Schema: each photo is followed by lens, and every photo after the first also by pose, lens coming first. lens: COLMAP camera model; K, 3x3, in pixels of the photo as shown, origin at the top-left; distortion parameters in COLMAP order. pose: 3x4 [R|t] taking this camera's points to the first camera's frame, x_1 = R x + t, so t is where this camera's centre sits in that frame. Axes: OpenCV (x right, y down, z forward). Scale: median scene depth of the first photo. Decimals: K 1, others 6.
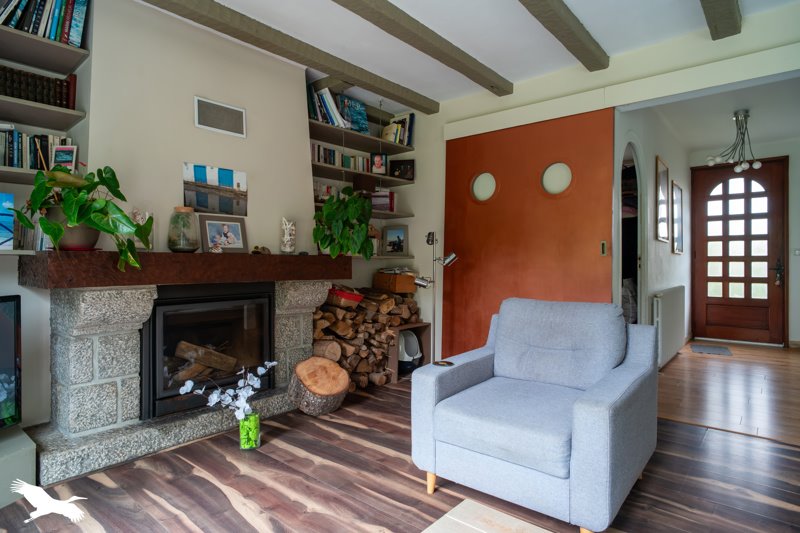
lens RADIAL K [[454.8, 0, 395.4], [0, 454.8, 260.8], [0, 0, 1]] dist [-0.003069, 0.000524]
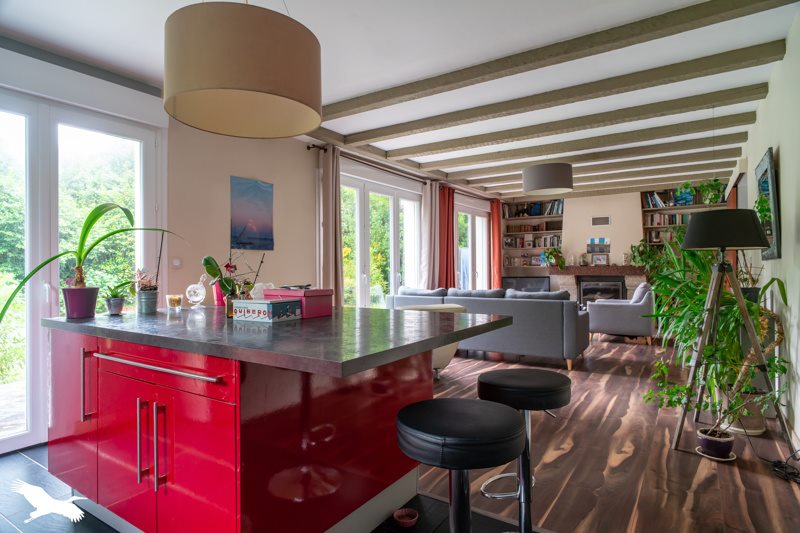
lens RADIAL K [[454.8, 0, 399.3], [0, 454.8, 267.1], [0, 0, 1]] dist [-0.003069, 0.000524]
pose [[0.117580, -0.002203, -0.993061, 1.082859], [0.002468, 0.999995, -0.001926, -0.002314], [0.993060, -0.002225, 0.117585, -0.304289]]
